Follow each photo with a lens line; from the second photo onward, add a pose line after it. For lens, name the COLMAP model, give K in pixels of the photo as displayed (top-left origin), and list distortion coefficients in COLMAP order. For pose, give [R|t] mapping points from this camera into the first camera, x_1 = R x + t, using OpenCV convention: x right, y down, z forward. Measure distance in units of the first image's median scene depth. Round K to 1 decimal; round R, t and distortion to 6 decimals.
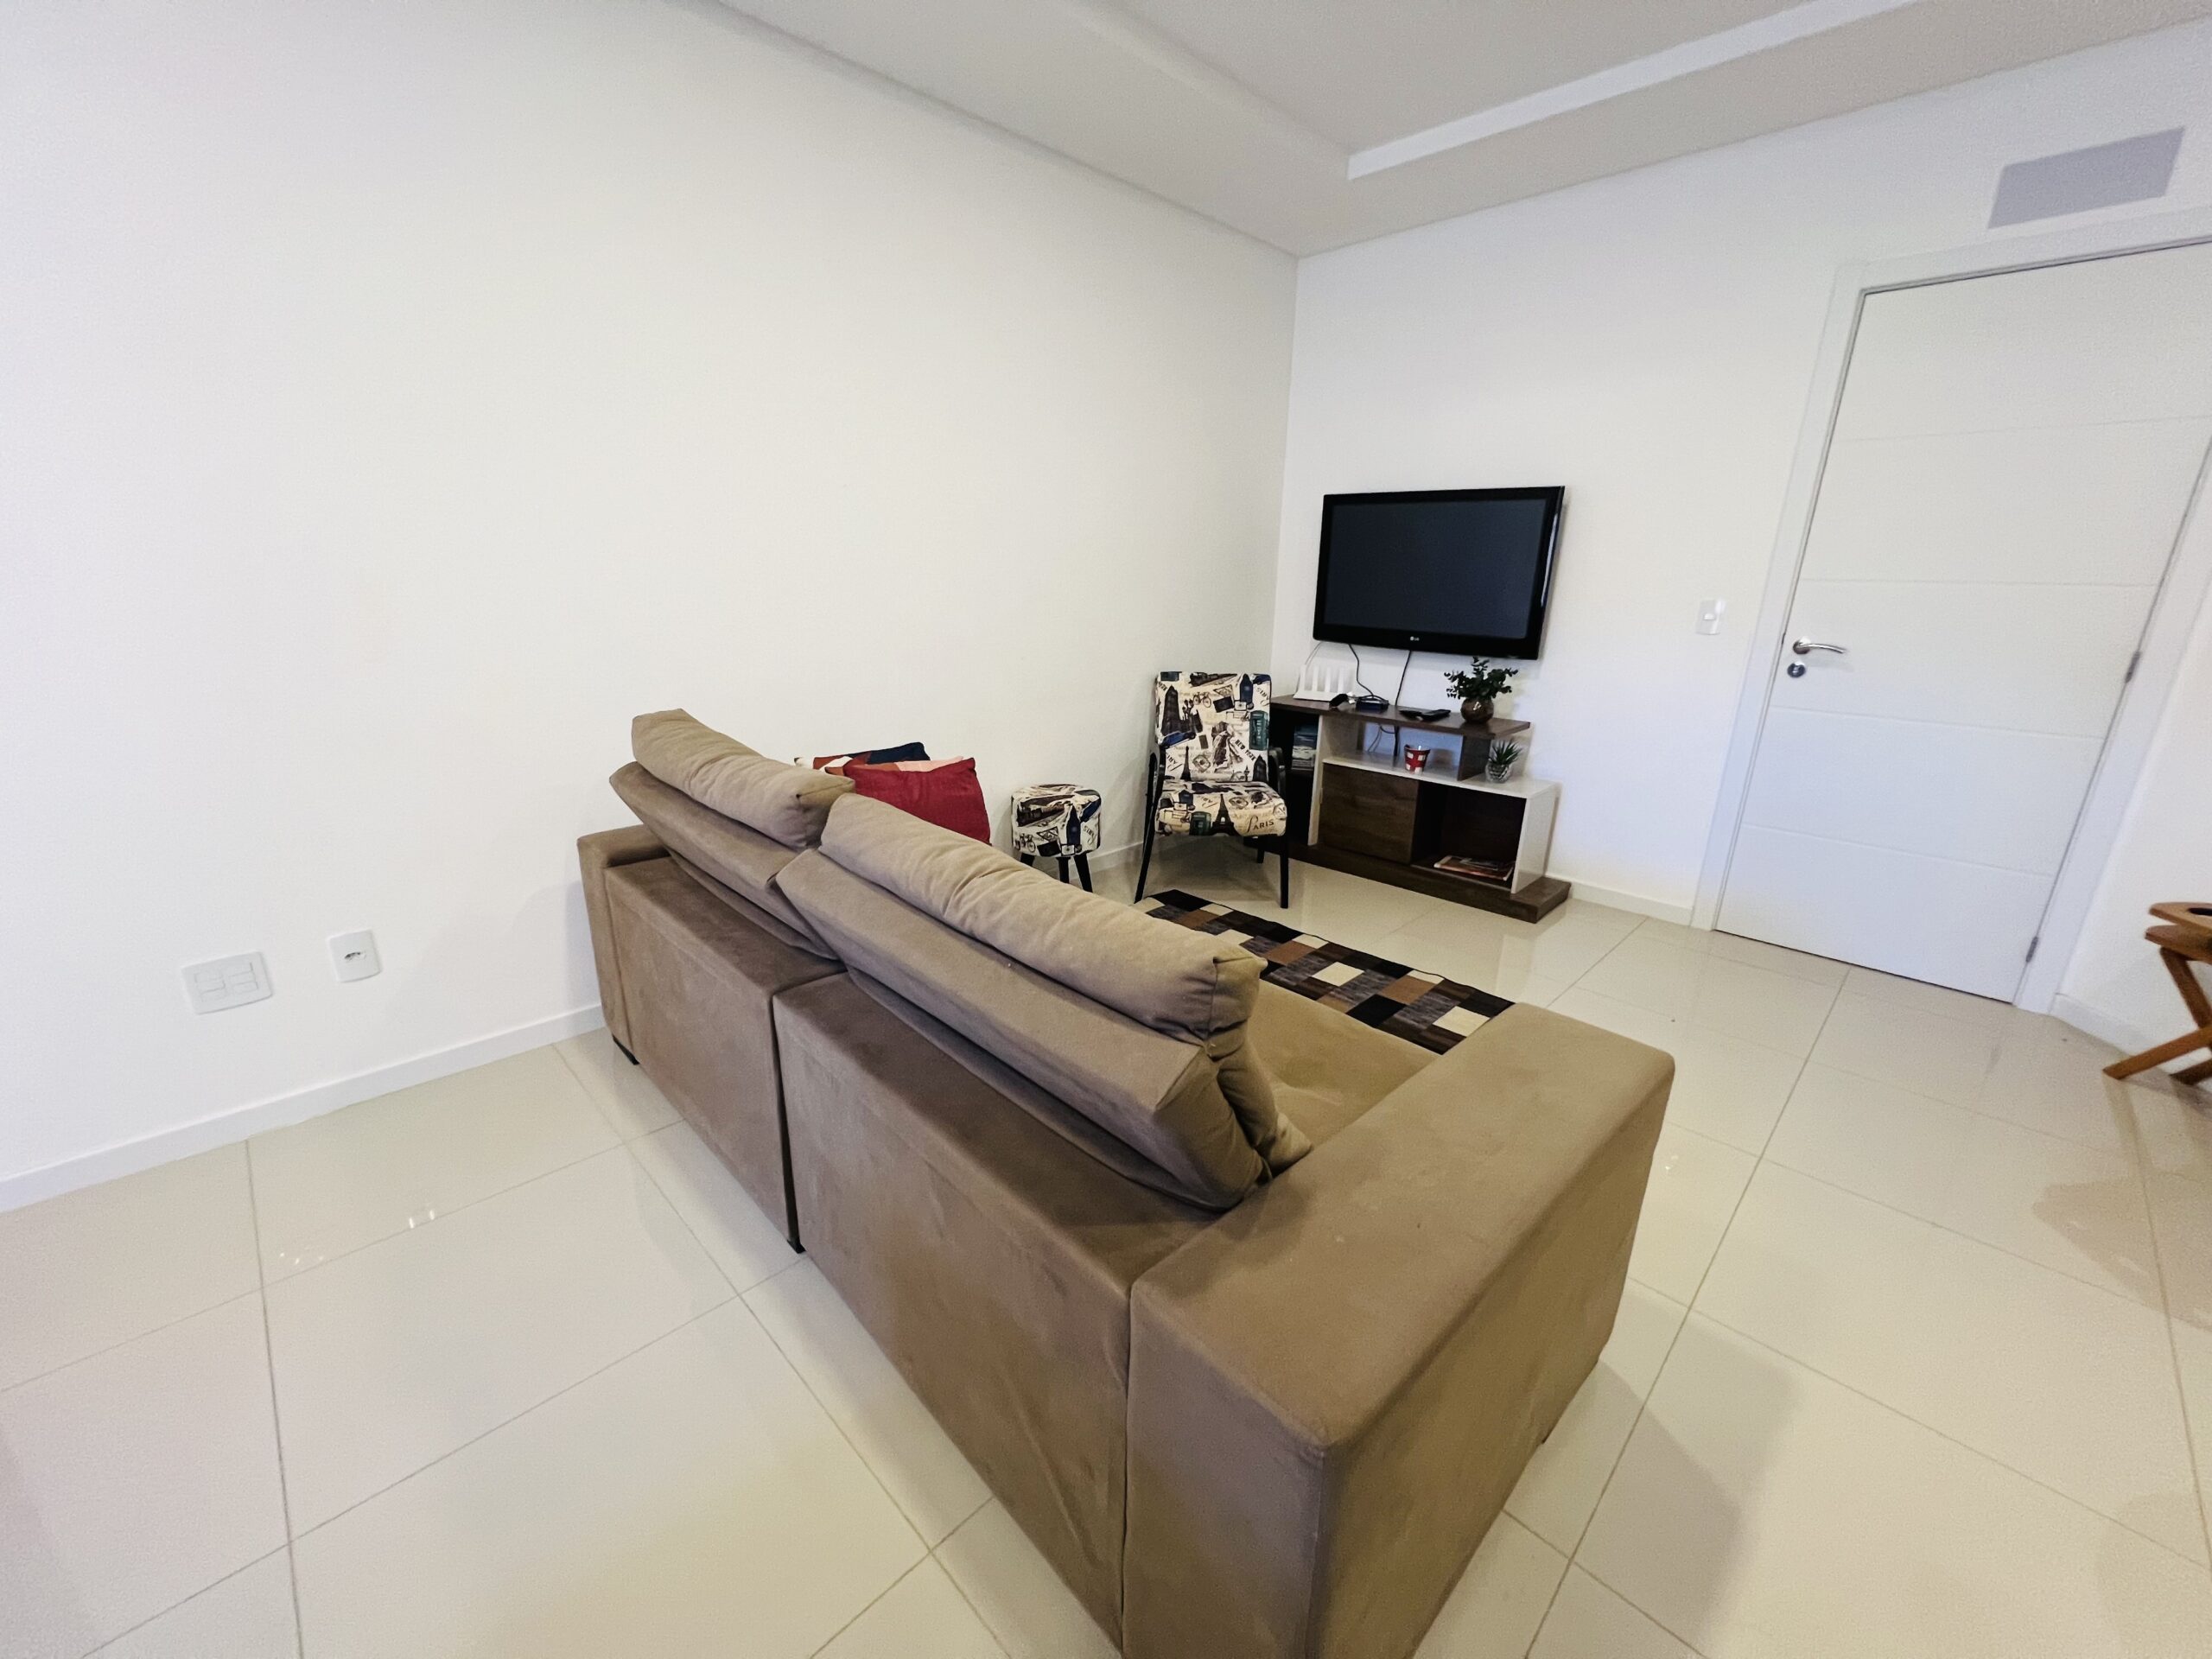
lens RADIAL K [[886.9, 0, 1105.7], [0, 886.9, 839.8], [0, 0, 1]] dist [0.001030, 0.000238]
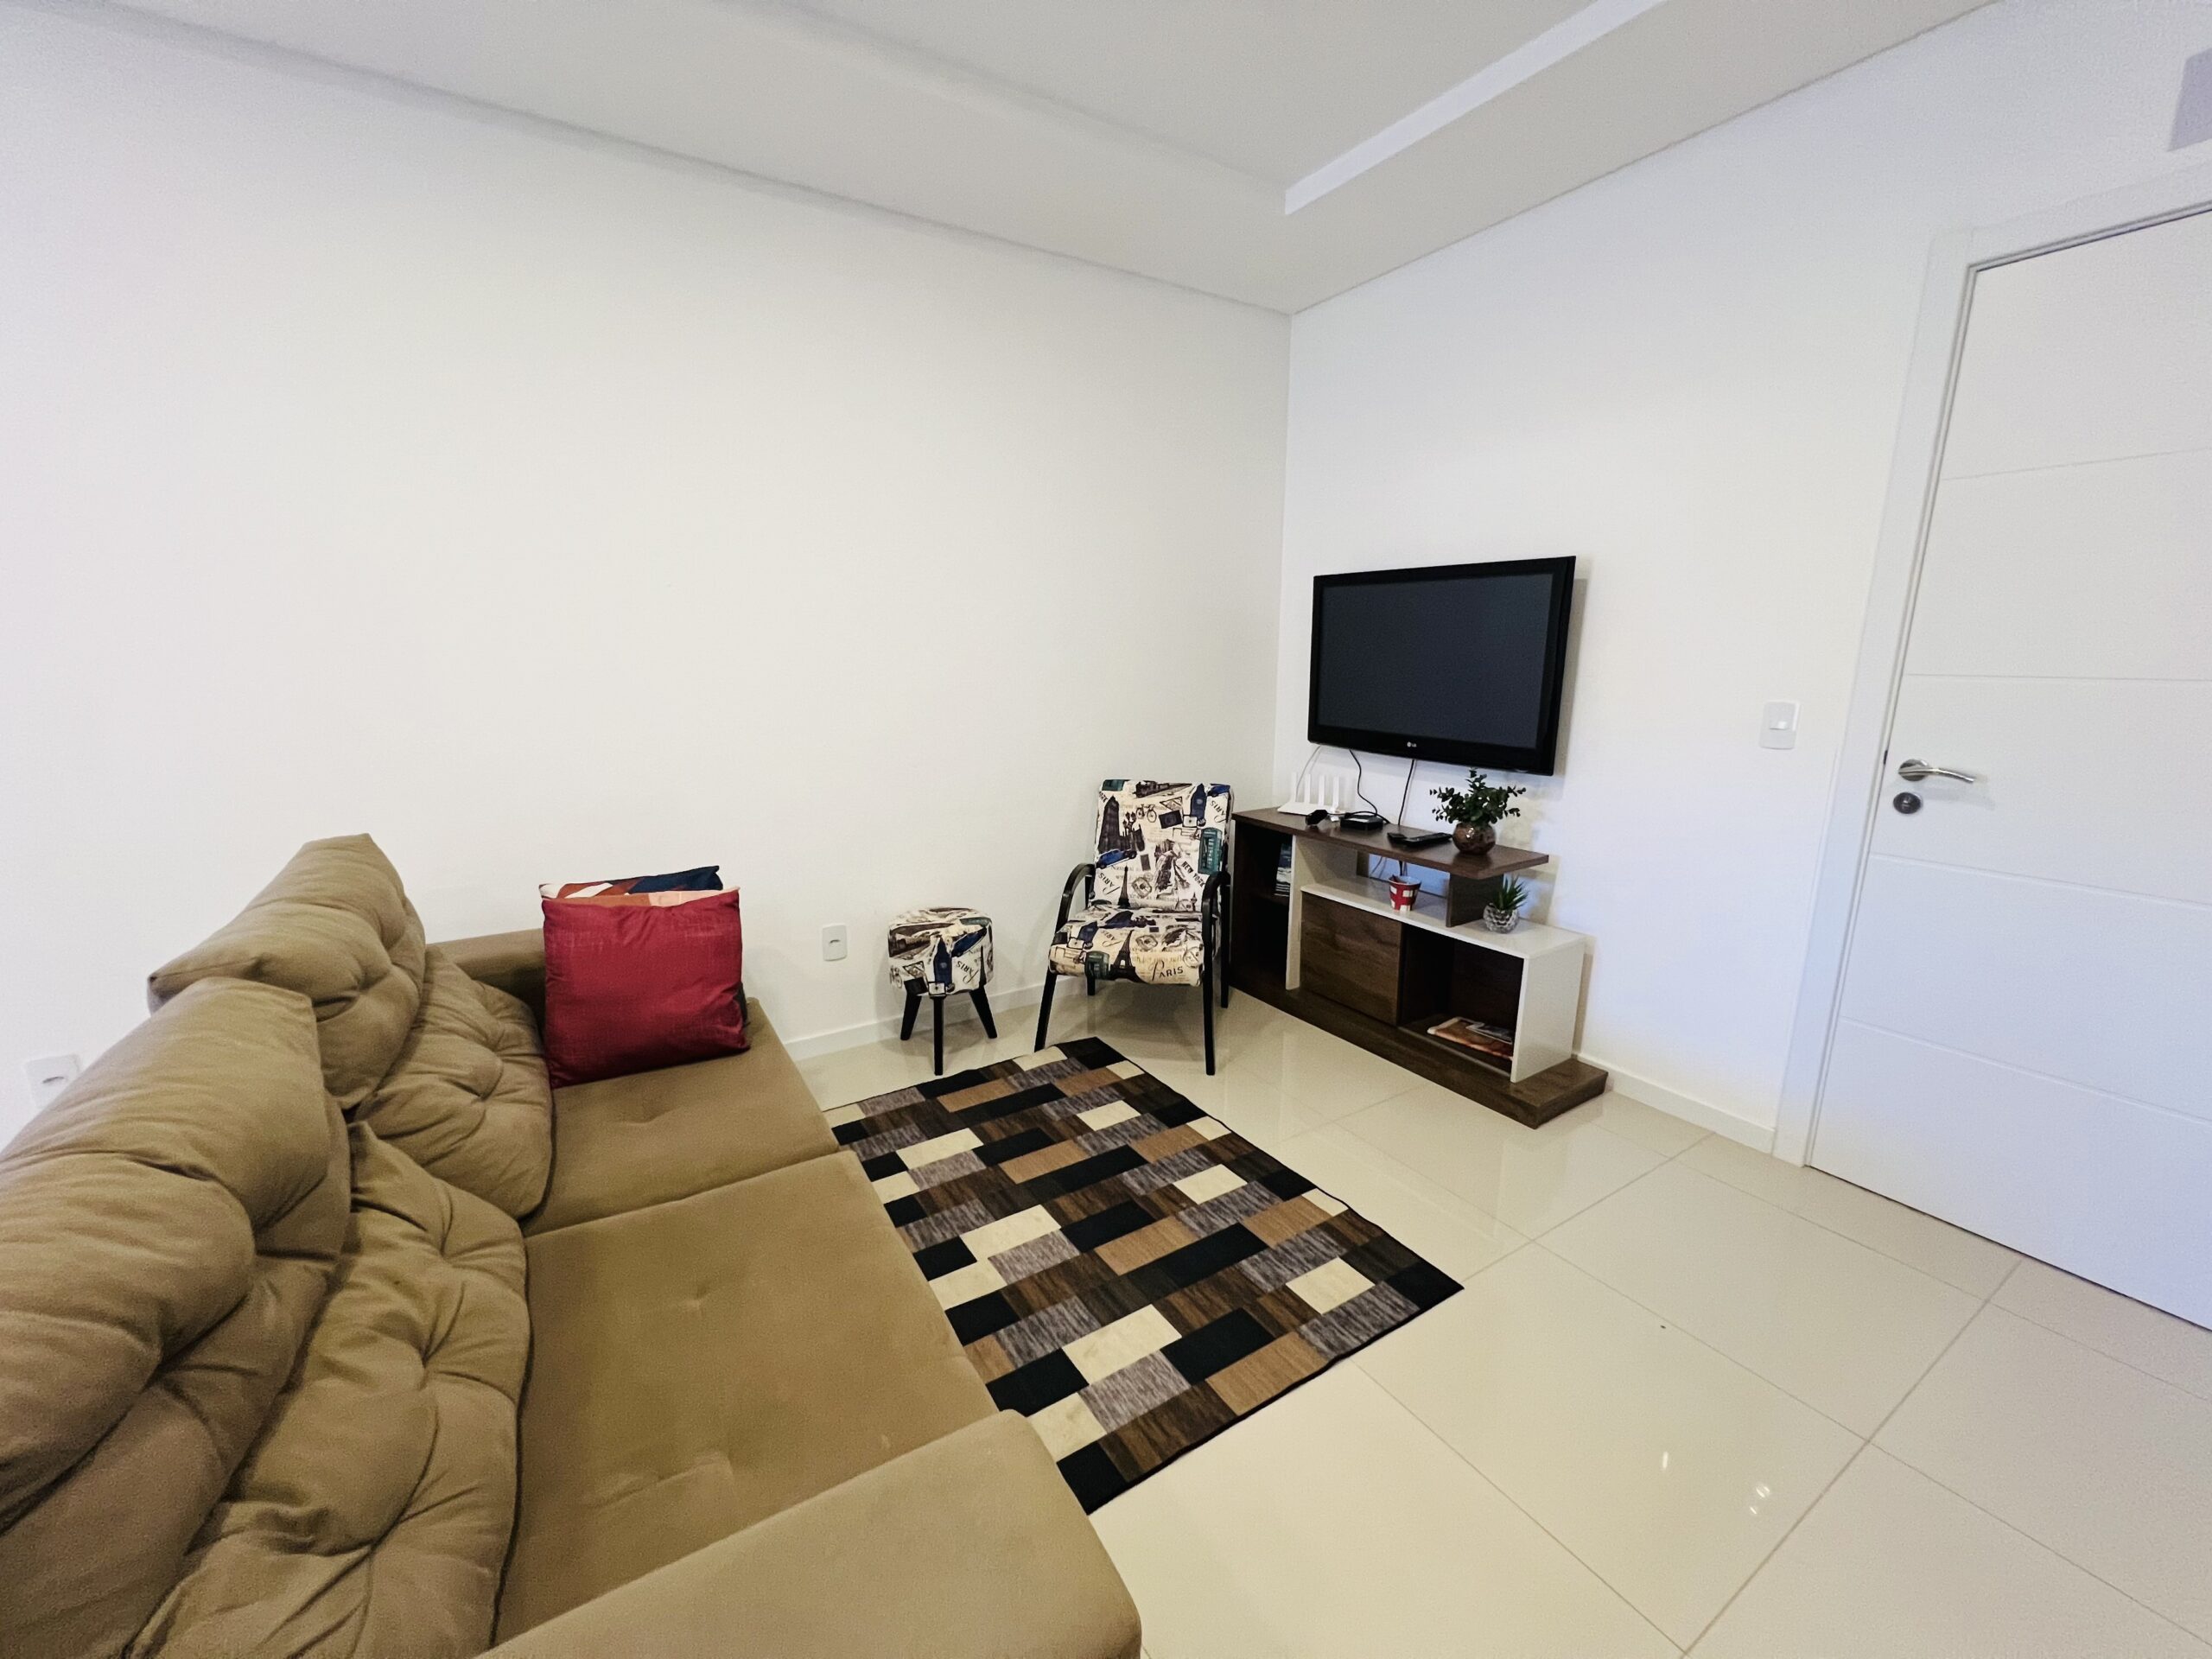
lens RADIAL K [[896.0, 0, 1078.7], [0, 896.0, 842.6], [0, 0, 1]] dist [0.000338, 0.000470]
pose [[0.975713, 0.031170, -0.216822, 0.234818], [-0.050624, 0.995115, -0.084754, -0.053398], [0.213121, 0.093672, 0.972525, 0.148260]]
